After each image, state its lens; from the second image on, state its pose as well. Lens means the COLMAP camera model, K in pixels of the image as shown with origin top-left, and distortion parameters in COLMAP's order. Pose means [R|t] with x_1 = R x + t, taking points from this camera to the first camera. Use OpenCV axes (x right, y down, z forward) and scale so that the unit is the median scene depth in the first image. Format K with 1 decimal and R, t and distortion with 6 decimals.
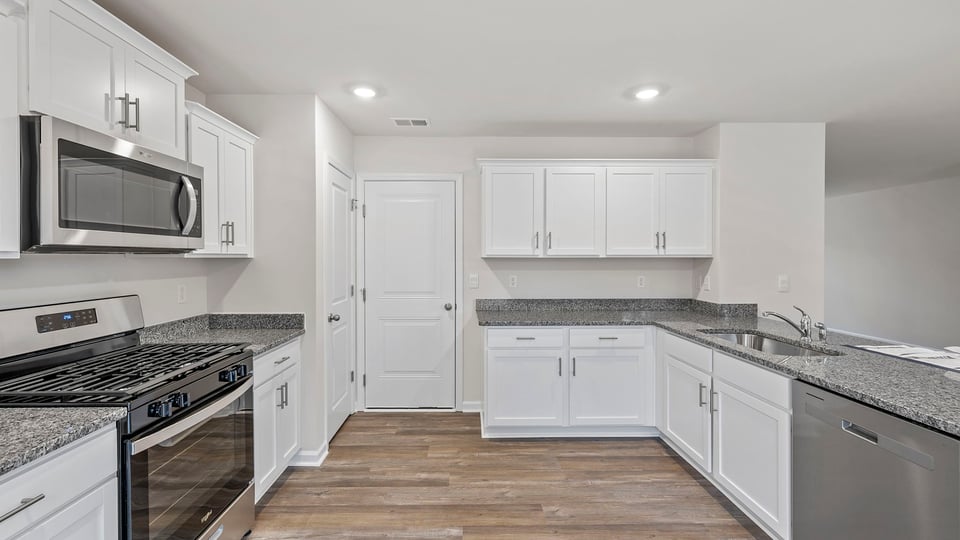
lens RADIAL K [[405.1, 0, 477.3], [0, 405.1, 265.0], [0, 0, 1]] dist [0.002230, -0.000304]
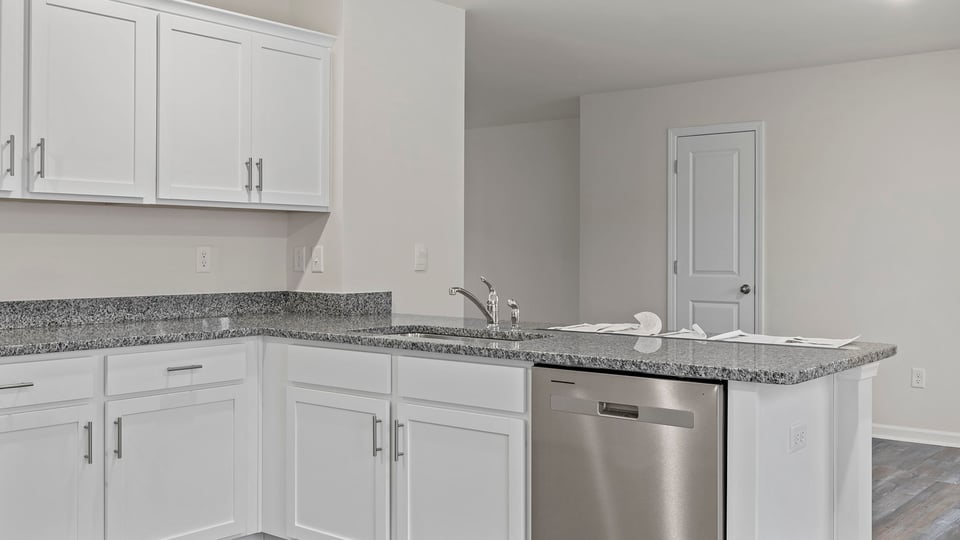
lens RADIAL K [[927.2, 0, 479.6], [0, 927.2, 267.0], [0, 0, 1]] dist [-0.011819, 0.000000]
pose [[0.649058, -0.010610, 0.760665, -0.261698], [0.009607, 0.999937, 0.005750, 0.052718], [-0.760678, 0.003576, 0.649120, 0.016473]]
